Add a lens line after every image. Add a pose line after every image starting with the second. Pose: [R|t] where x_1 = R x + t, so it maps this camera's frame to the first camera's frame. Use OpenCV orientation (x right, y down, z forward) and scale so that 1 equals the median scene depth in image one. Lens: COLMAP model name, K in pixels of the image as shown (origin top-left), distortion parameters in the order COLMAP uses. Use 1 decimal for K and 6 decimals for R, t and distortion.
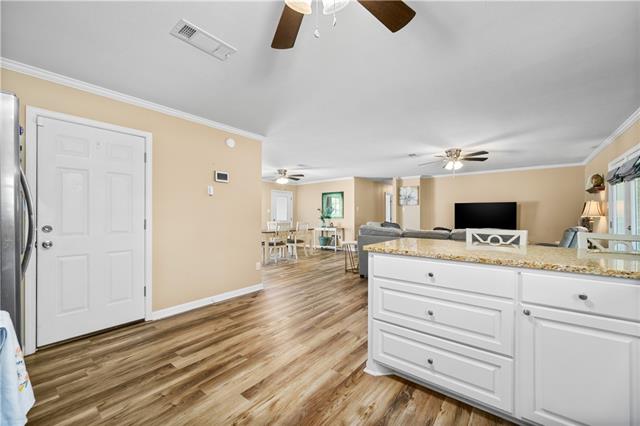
lens RADIAL K [[256.0, 0, 319.1], [0, 256.0, 211.8], [0, 0, 1]] dist [-0.001290, 0.000042]
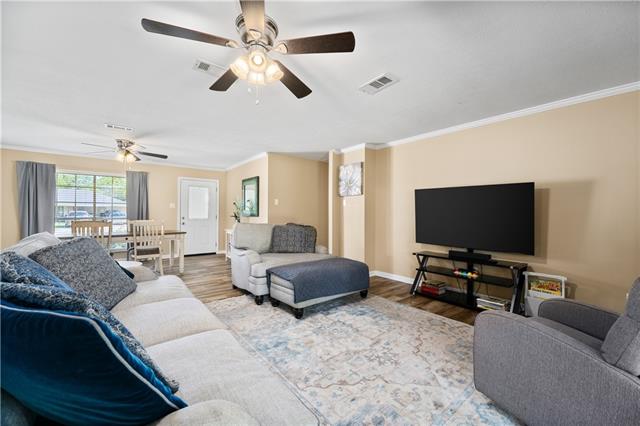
lens RADIAL K [[256.0, 0, 322.4], [0, 256.0, 212.8], [0, 0, 1]] dist [-0.001290, 0.000042]
pose [[0.983663, 0.003532, -0.179982, 0.399548], [-0.002021, 0.999961, 0.008576, 0.009003], [0.180006, -0.008072, 0.983632, 0.409934]]
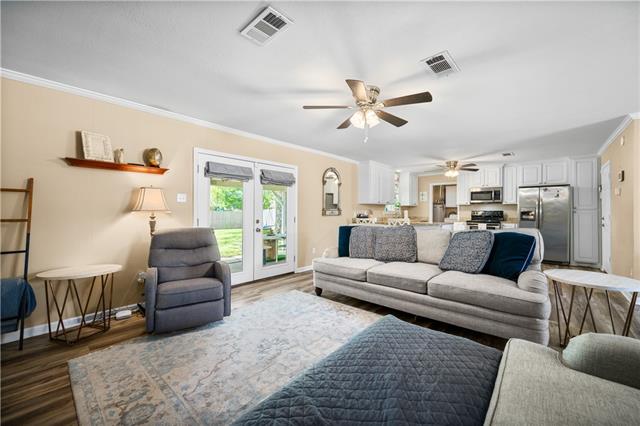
lens RADIAL K [[256.0, 0, 321.9], [0, 256.0, 213.2], [0, 0, 1]] dist [-0.001290, 0.000042]
pose [[-0.999572, -0.004433, 0.028928, 0.353639], [-0.004668, 0.999957, -0.008068, 0.015015], [-0.028891, -0.008199, -0.999549, 0.935446]]
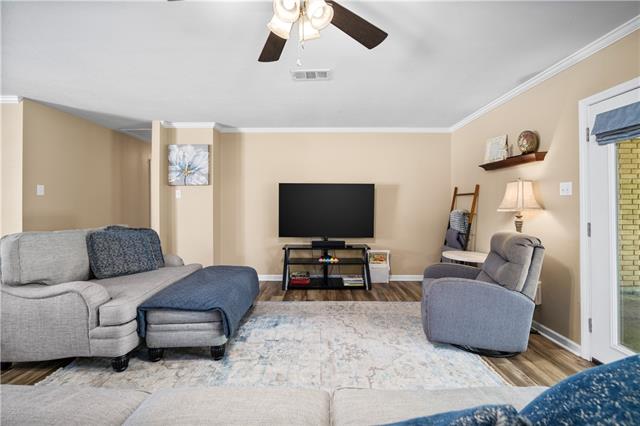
lens RADIAL K [[277.8, 0, 318.7], [0, 277.8, 202.0], [0, 0, 1]] dist [-0.002230, -0.000068]
pose [[0.767694, -0.000228, 0.640816, 0.211875], [-0.003215, 0.999986, 0.004207, 0.001429], [-0.640808, -0.005290, 0.767683, 0.474953]]
